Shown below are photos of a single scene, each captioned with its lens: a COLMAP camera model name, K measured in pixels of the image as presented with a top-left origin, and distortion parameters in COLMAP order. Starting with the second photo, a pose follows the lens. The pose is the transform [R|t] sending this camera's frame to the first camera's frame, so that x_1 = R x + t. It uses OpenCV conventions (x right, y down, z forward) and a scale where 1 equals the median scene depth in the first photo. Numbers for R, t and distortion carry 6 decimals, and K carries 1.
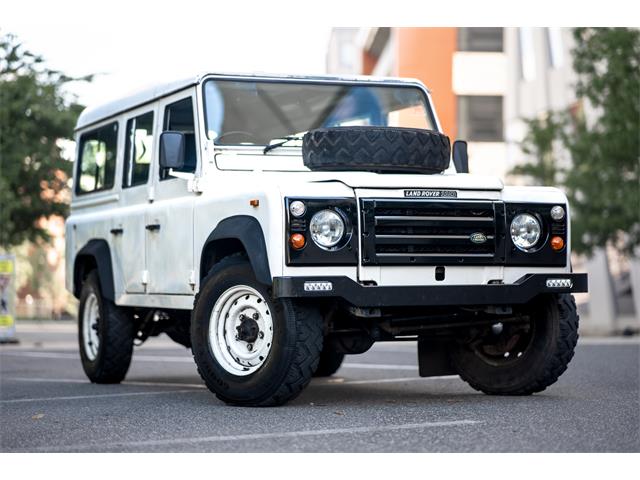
lens RADIAL K [[1550.2, 0, 320.7], [0, 1550.2, 238.1], [0, 0, 1]] dist [0.032323, -0.011121]
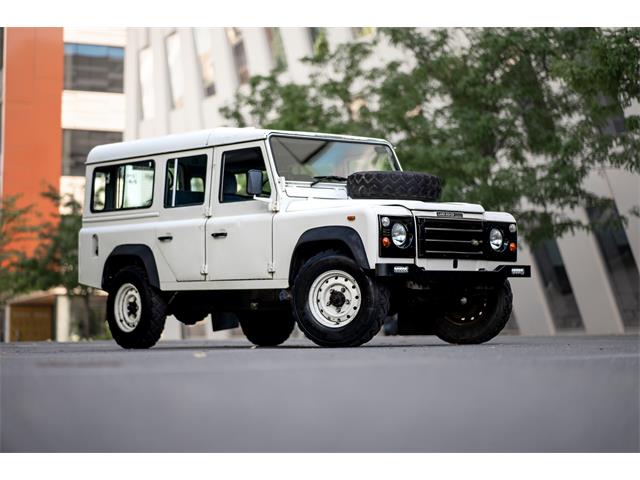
lens RADIAL K [[1550.2, 0, 320.7], [0, 1550.2, 238.1], [0, 0, 1]] dist [0.032323, -0.011121]
pose [[0.953920, 0.016287, 0.299620, -0.530752], [-0.009854, 0.999688, -0.022970, 0.033670], [-0.299900, 0.018959, 0.953782, -0.492294]]
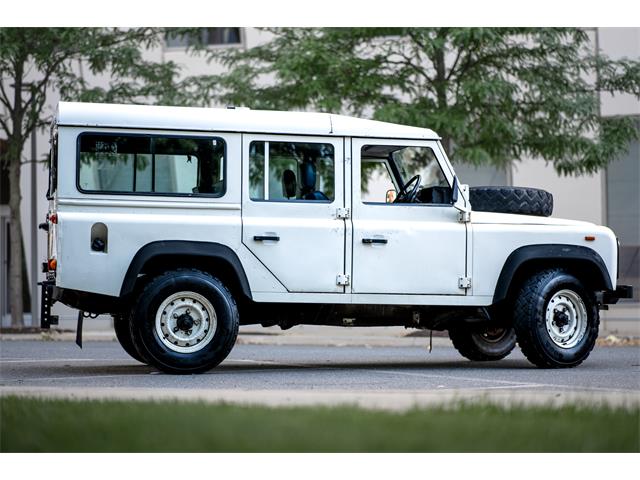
lens RADIAL K [[1422.1, 0, 319.7], [0, 1422.1, 239.8], [0, 0, 1]] dist [0.004119, -0.026064]
pose [[0.188800, 0.042527, 0.981094, -1.473640], [-0.044110, 0.998421, -0.034789, 0.040374], [-0.981024, -0.036708, 0.190377, 0.960945]]
